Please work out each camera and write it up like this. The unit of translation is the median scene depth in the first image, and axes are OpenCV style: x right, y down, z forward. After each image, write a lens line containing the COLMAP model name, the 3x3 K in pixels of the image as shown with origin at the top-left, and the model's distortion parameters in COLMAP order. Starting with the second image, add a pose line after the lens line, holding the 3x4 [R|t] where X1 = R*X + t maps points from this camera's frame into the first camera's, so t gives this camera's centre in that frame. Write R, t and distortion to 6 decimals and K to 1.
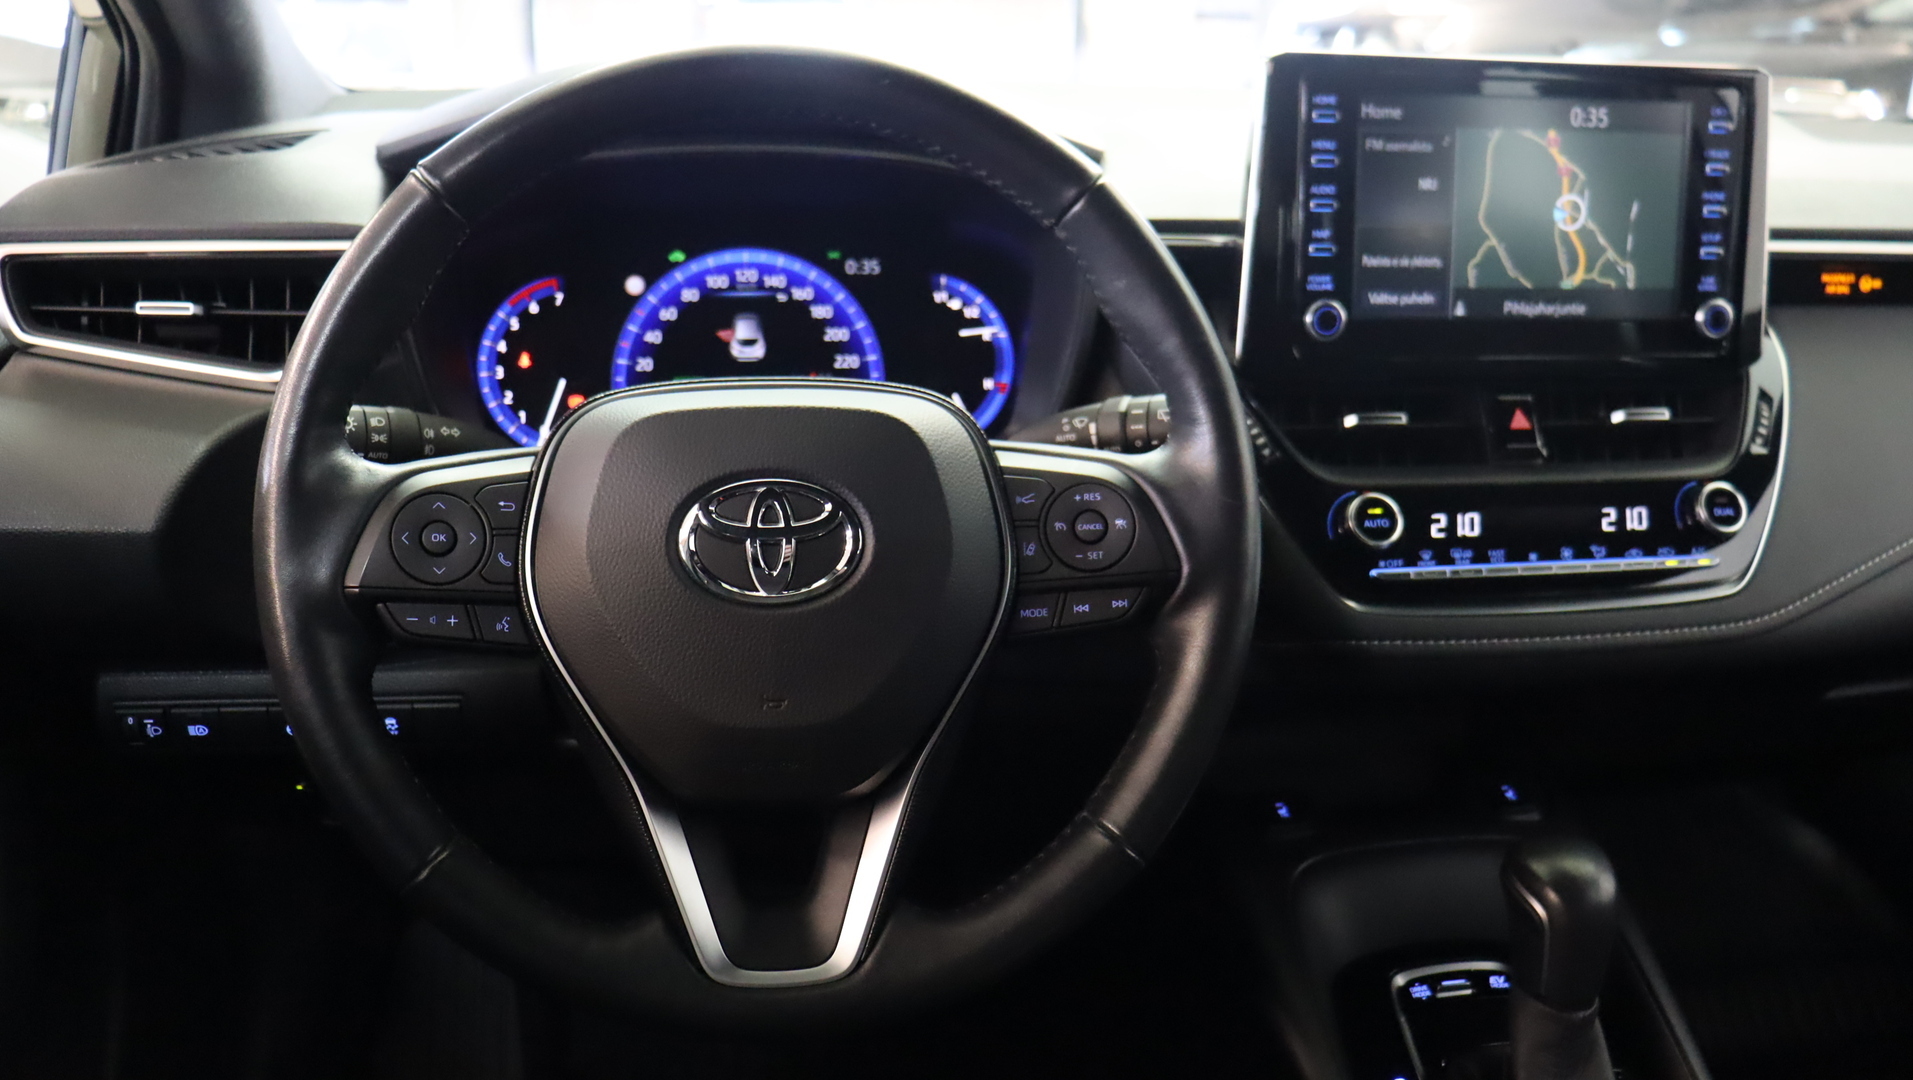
lens RADIAL K [[1562.1, 0, 956.5], [0, 1562.1, 540.0], [0, 0, 1]] dist [-0.183082, 0.137354]
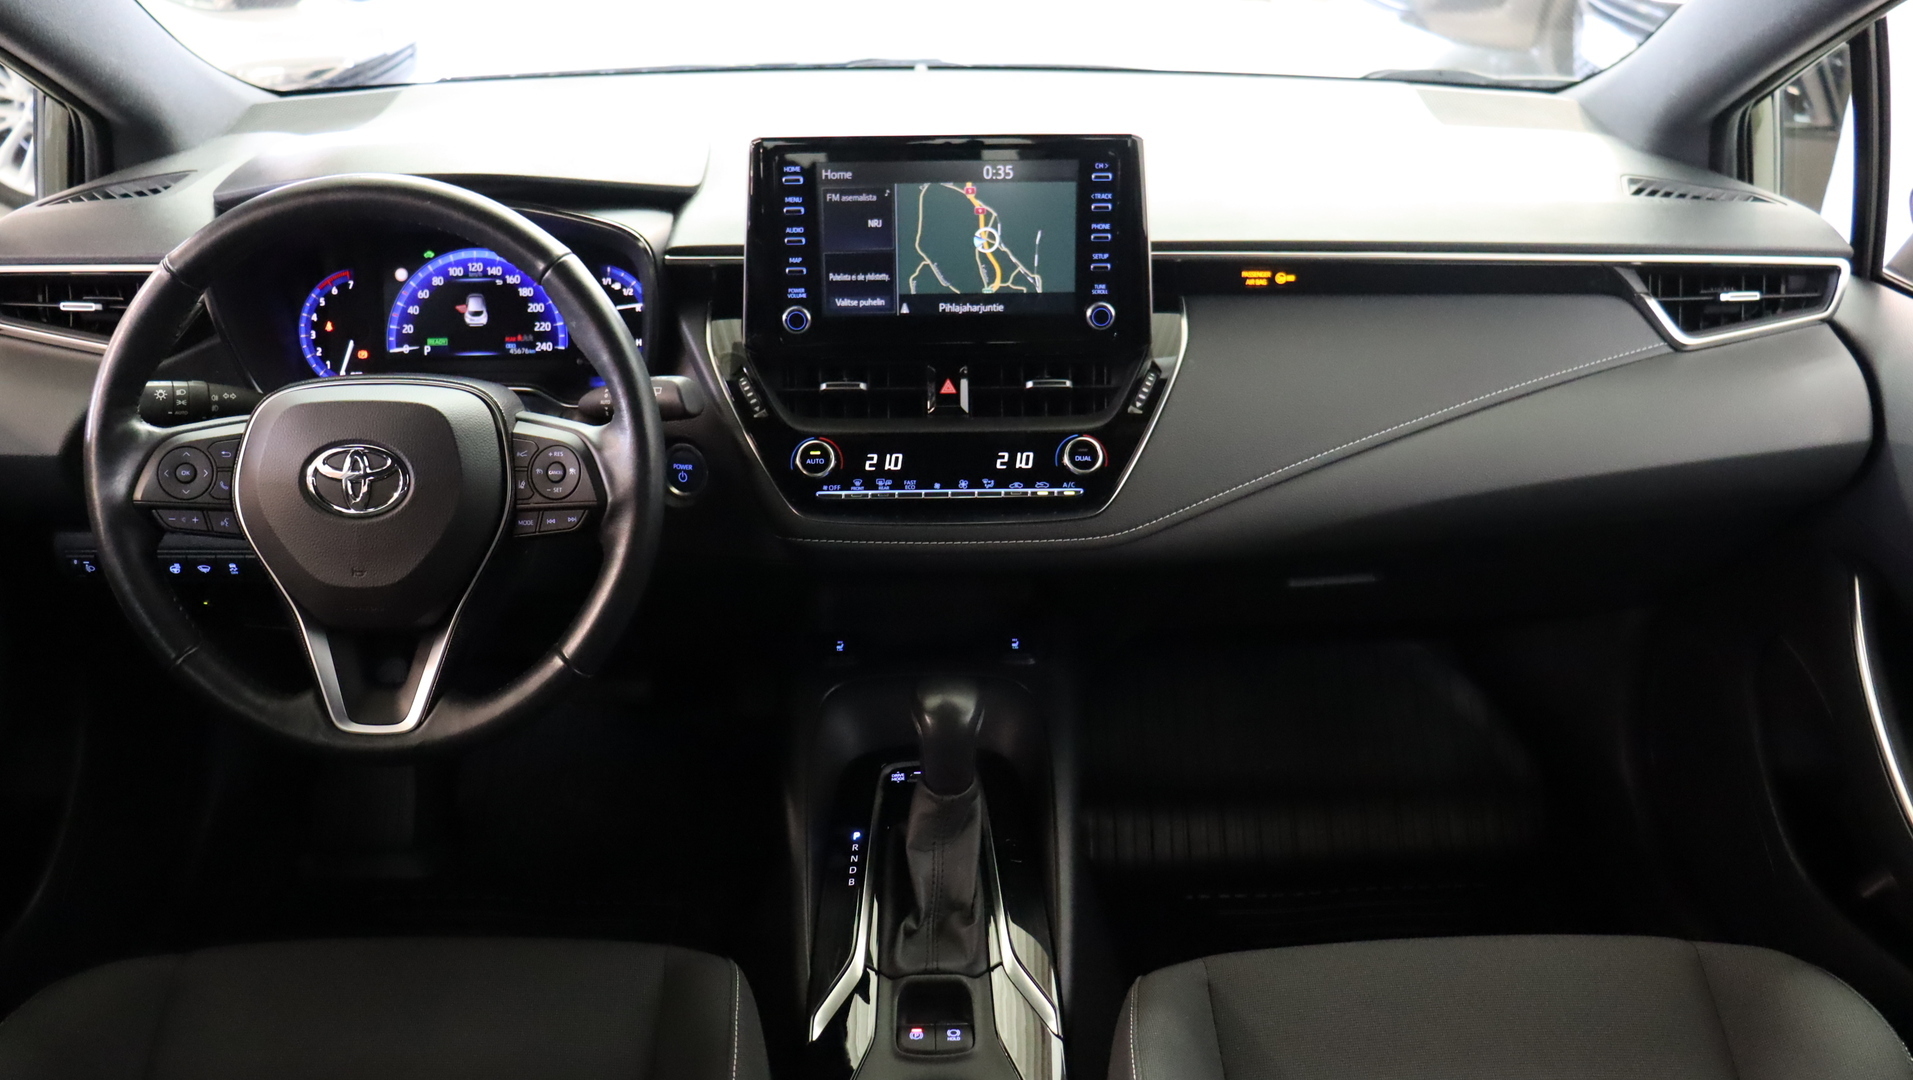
lens RADIAL K [[1562.1, 0, 956.5], [0, 1562.1, 540.0], [0, 0, 1]] dist [-0.183082, 0.137354]
pose [[0.993219, 0.036944, -0.110229, 0.549940], [-0.023101, 0.991974, 0.124315, -0.119866], [0.113937, -0.120926, 0.986101, -0.454516]]
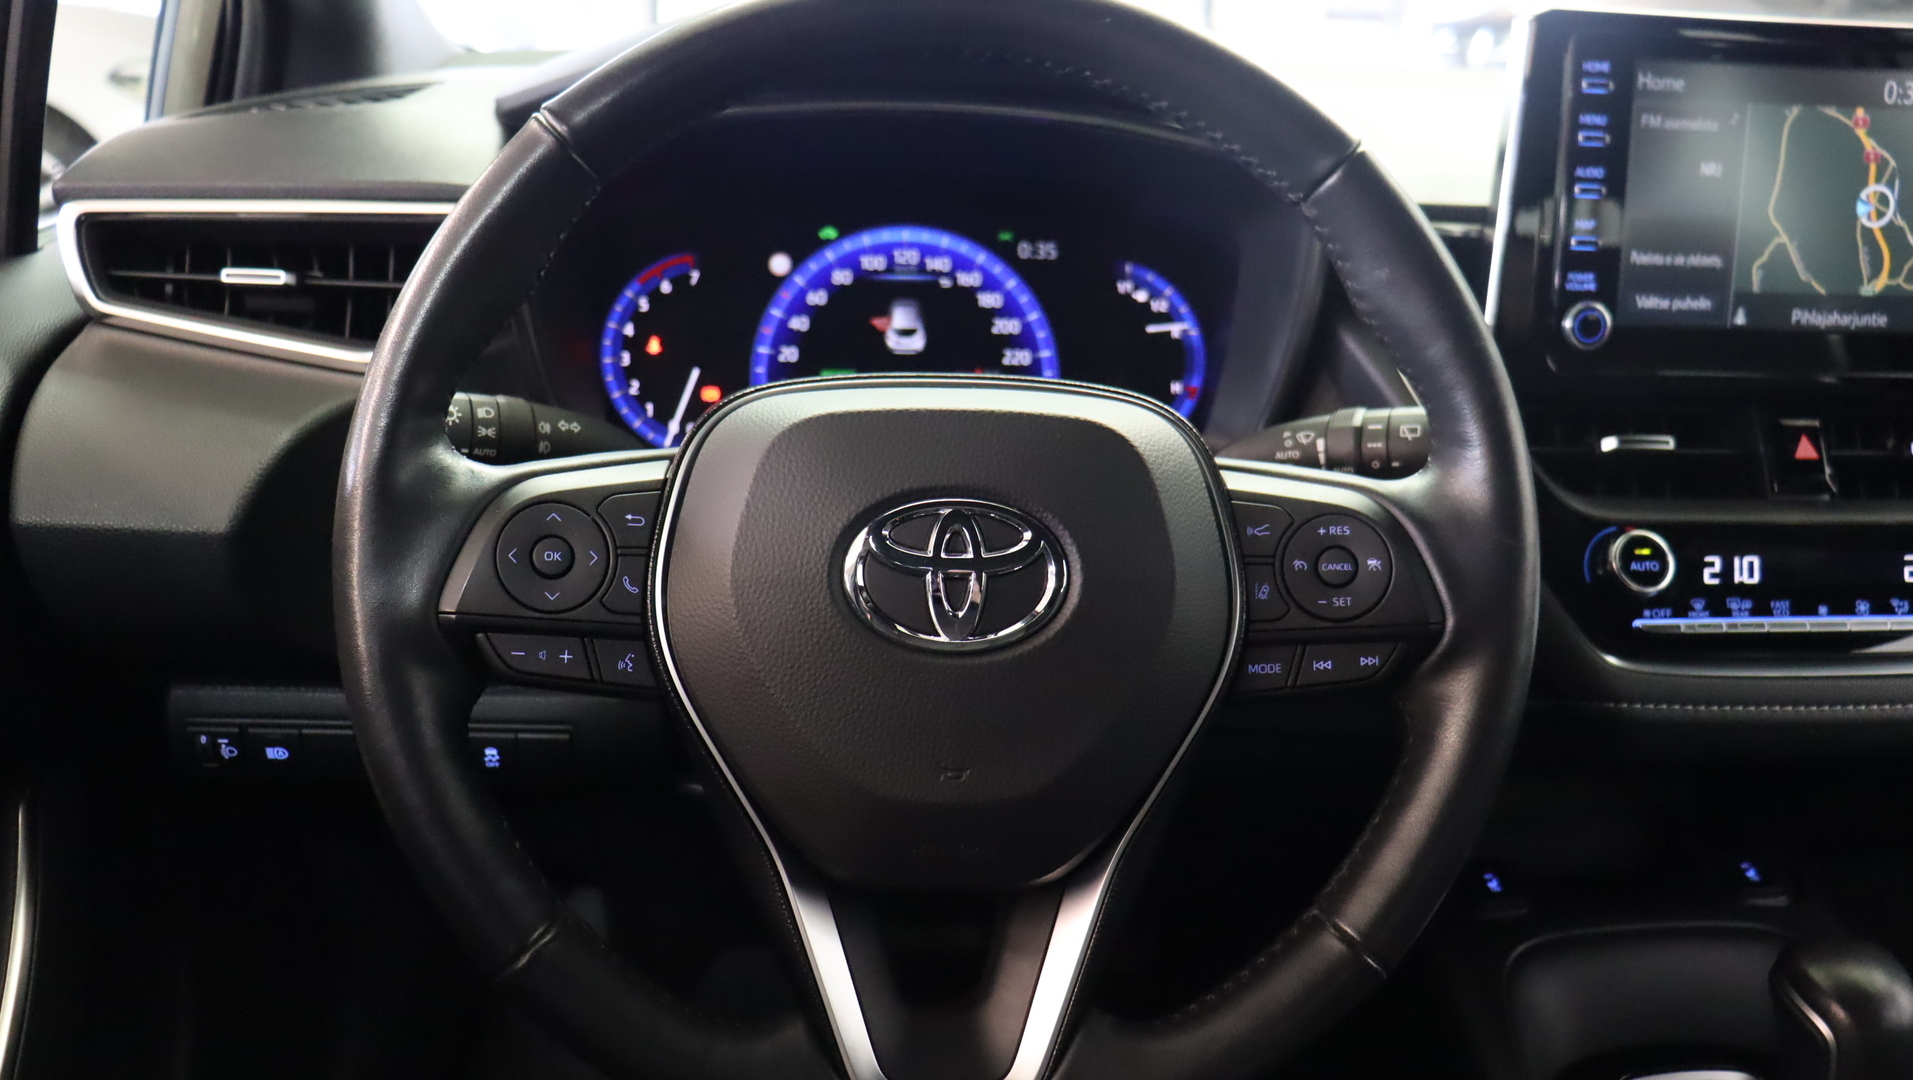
lens RADIAL K [[1562.1, 0, 956.5], [0, 1562.1, 540.0], [0, 0, 1]] dist [-0.183082, 0.137354]
pose [[0.997190, 0.032281, -0.067598, -0.047891], [-0.032133, 0.999478, 0.003274, -0.015041], [0.067669, -0.001092, 0.997707, 0.135815]]
